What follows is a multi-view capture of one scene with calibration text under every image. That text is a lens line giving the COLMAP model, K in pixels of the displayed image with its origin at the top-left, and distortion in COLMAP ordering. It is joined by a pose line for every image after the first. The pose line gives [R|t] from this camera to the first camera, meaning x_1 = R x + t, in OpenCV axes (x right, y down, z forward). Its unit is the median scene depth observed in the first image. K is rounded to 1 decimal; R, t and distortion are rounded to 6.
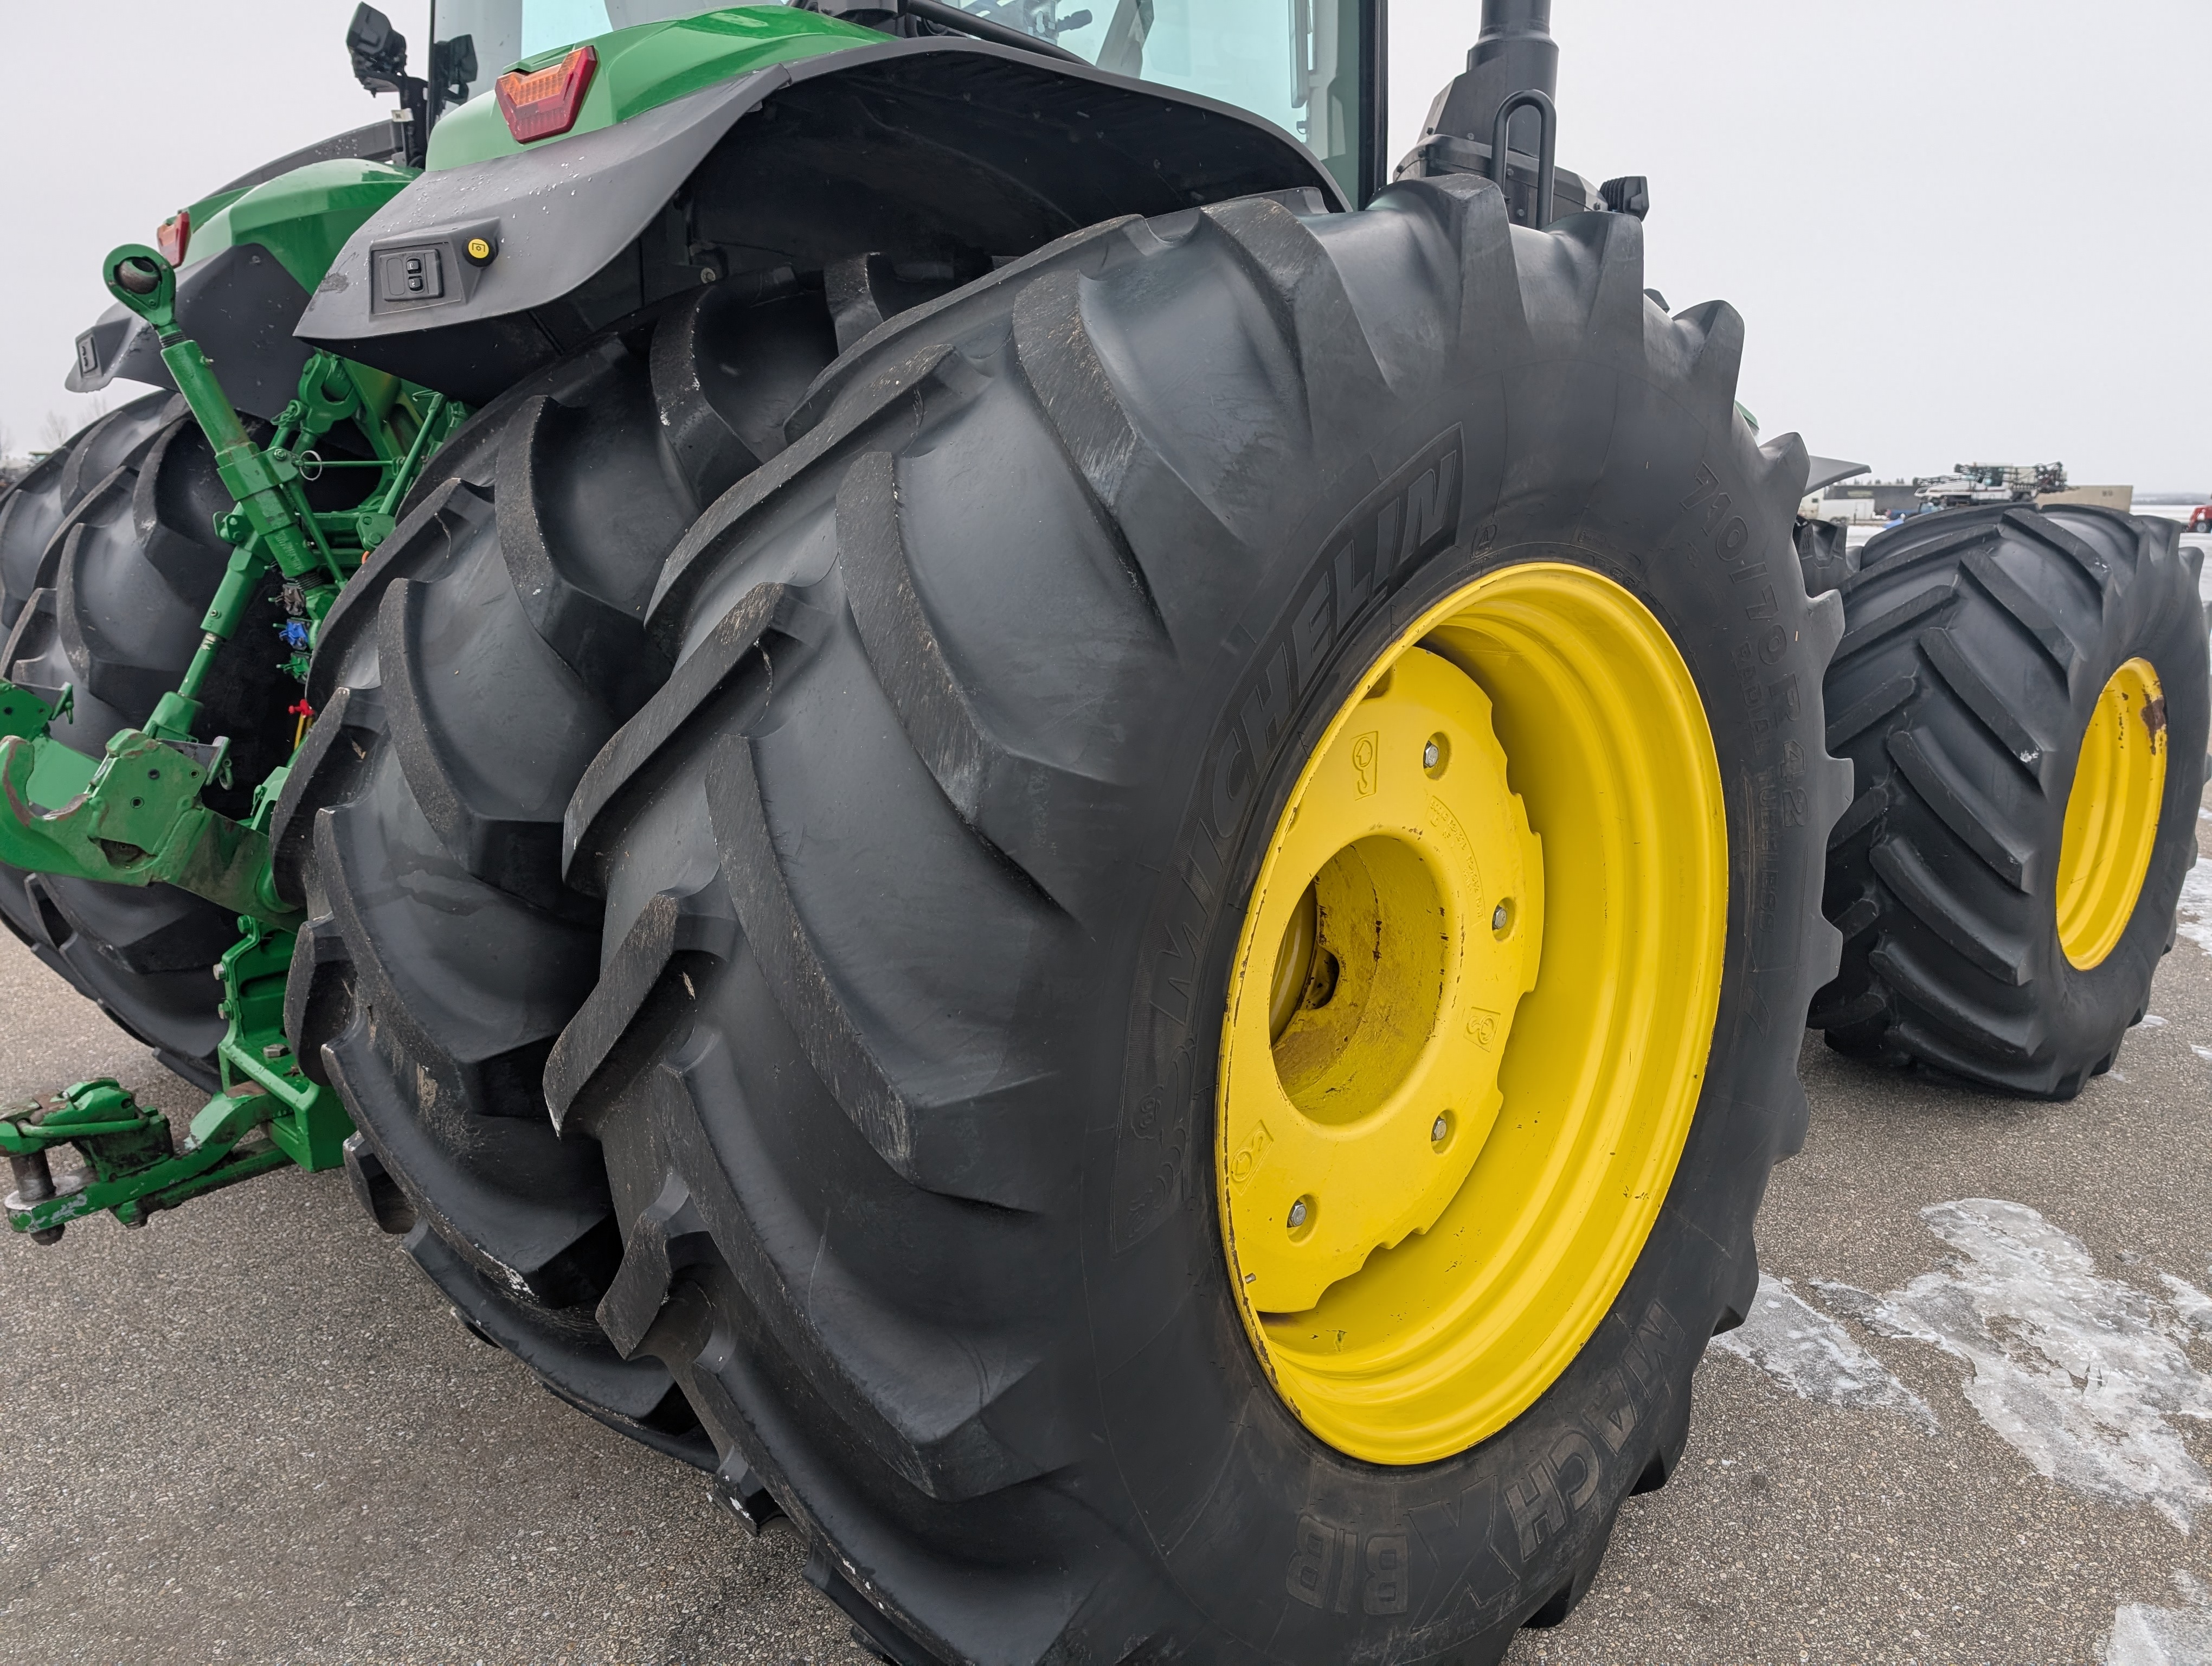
lens RADIAL K [[1569.2, 0, 1115.7], [0, 1569.2, 809.4], [0, 0, 1]] dist [0.034452, -0.029832]
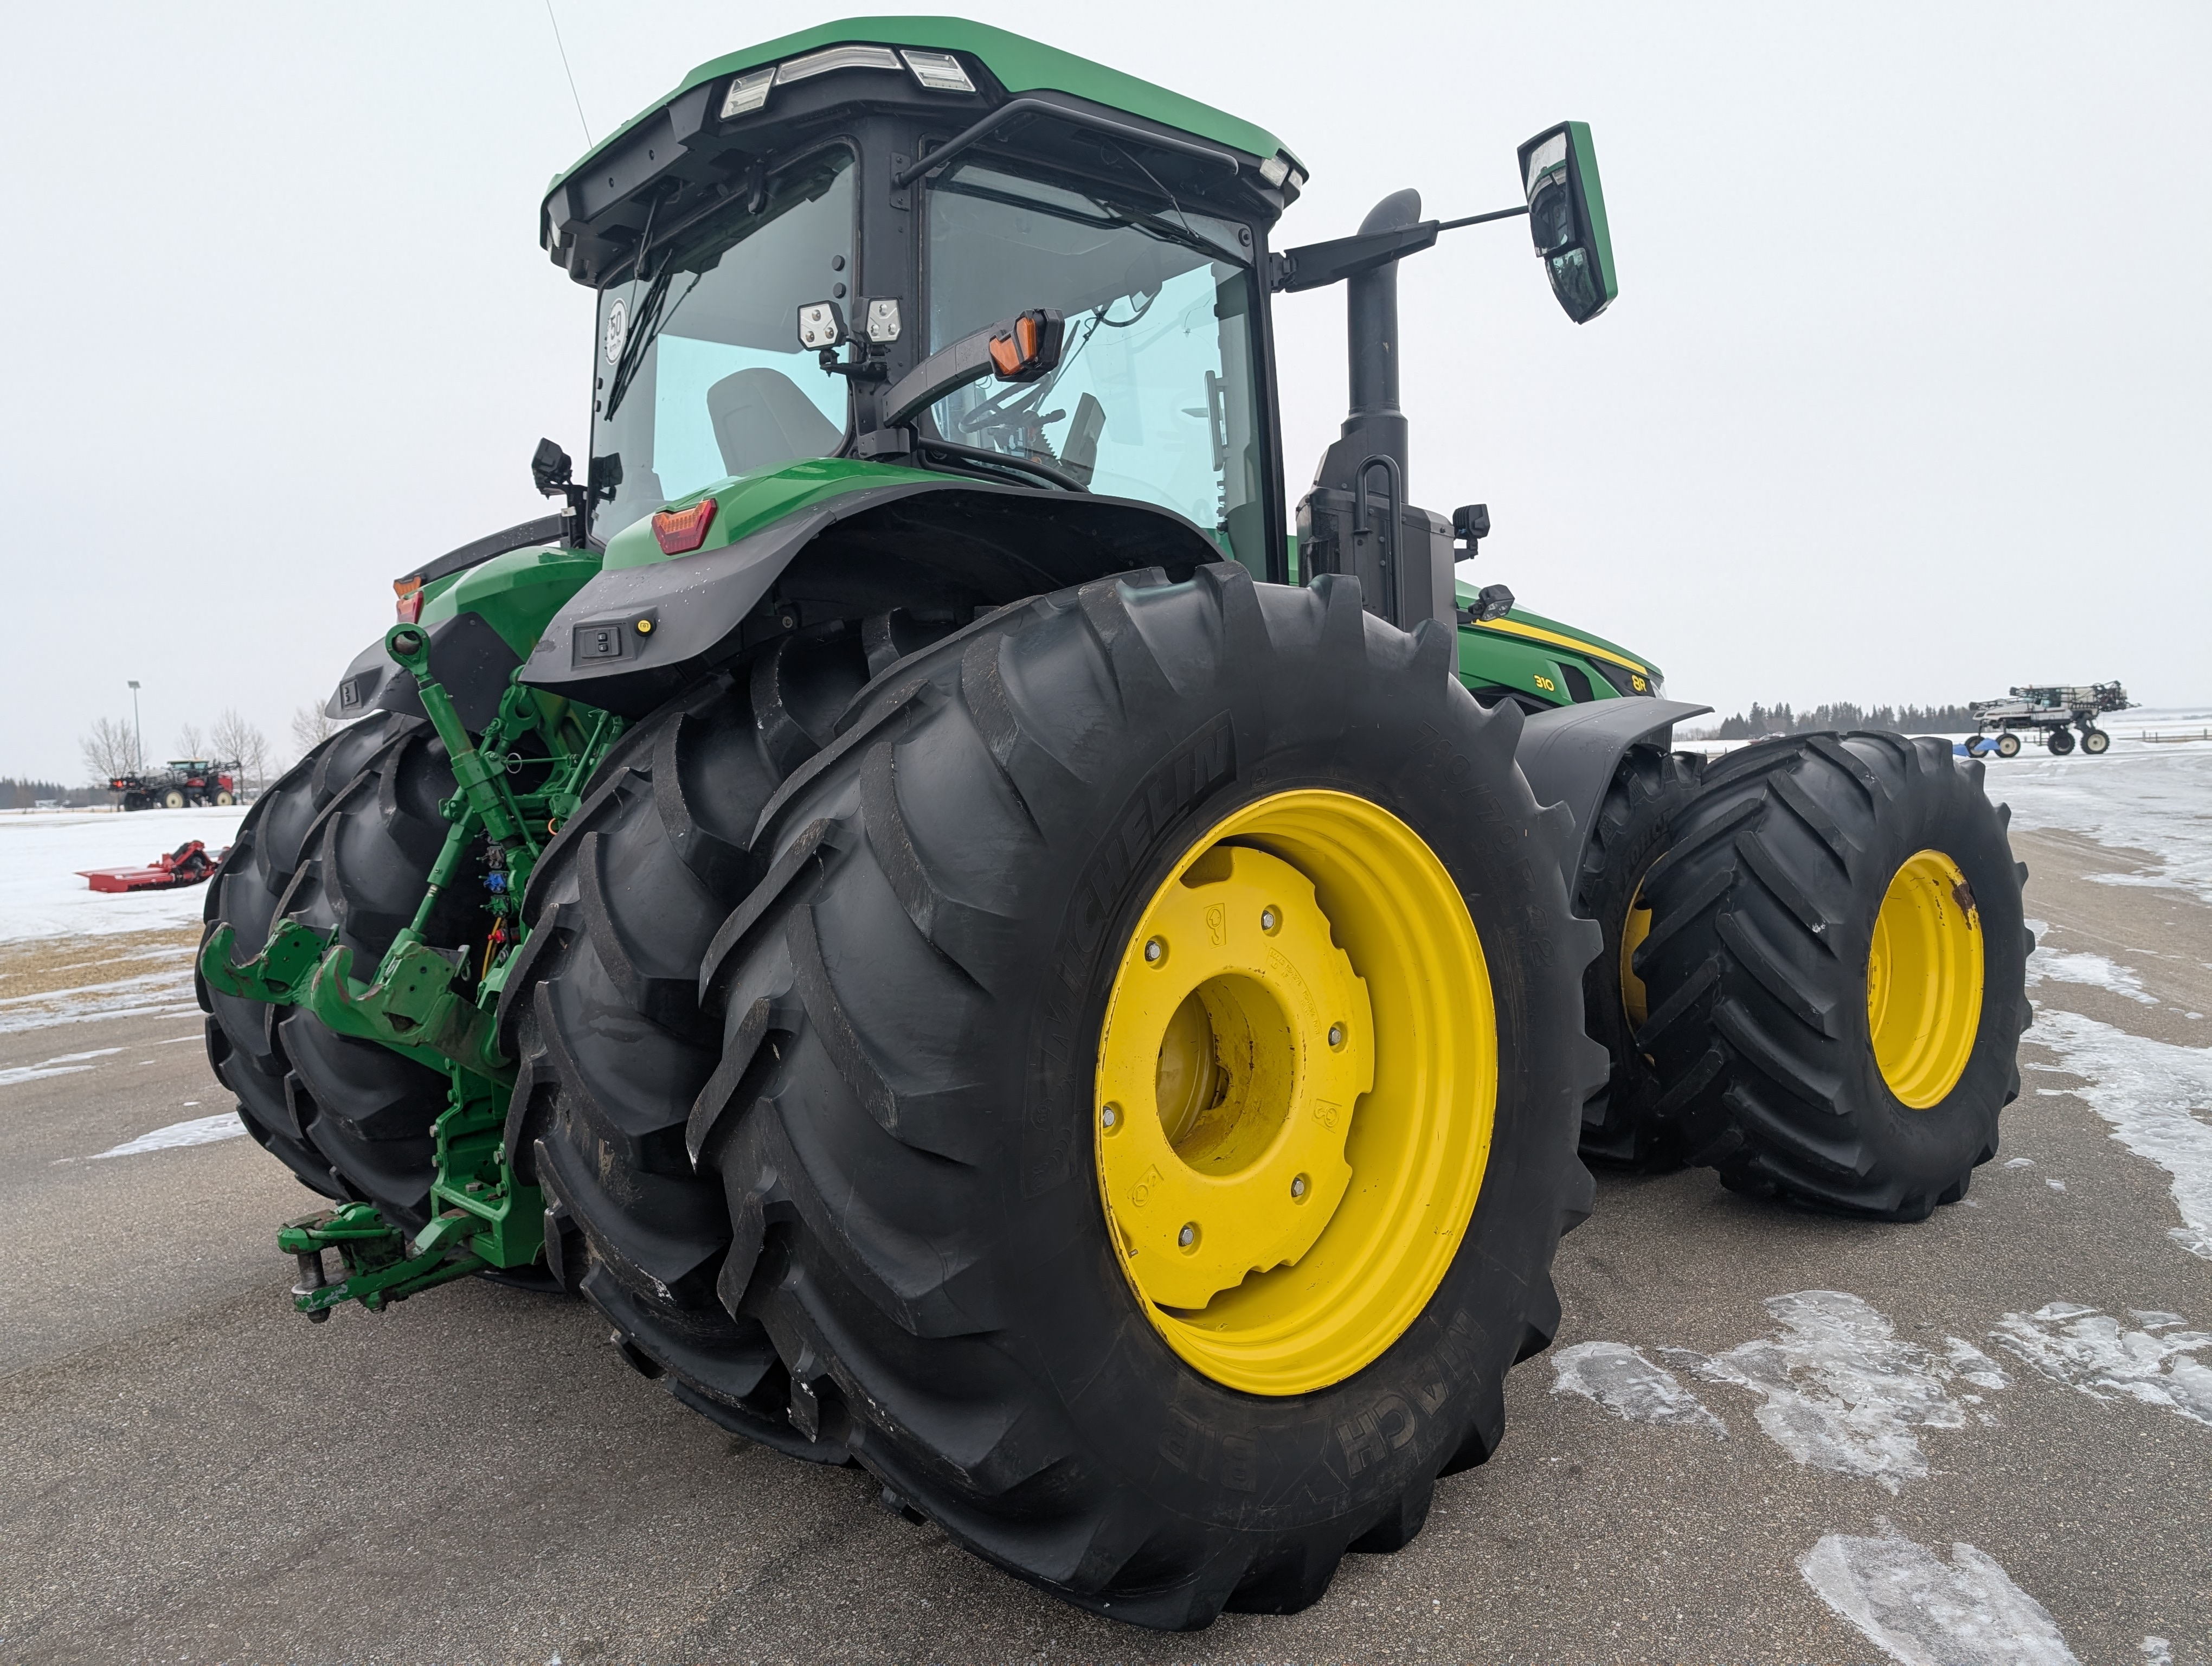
lens RADIAL K [[1563.3, 0, 1115.0], [0, 1563.3, 833.7], [0, 0, 1]] dist [0.092495, -0.133474]
pose [[0.997961, -0.042298, -0.047802, 0.121399], [0.034832, 0.988456, -0.147450, 0.091287], [0.053487, 0.145484, 0.987914, -0.453582]]
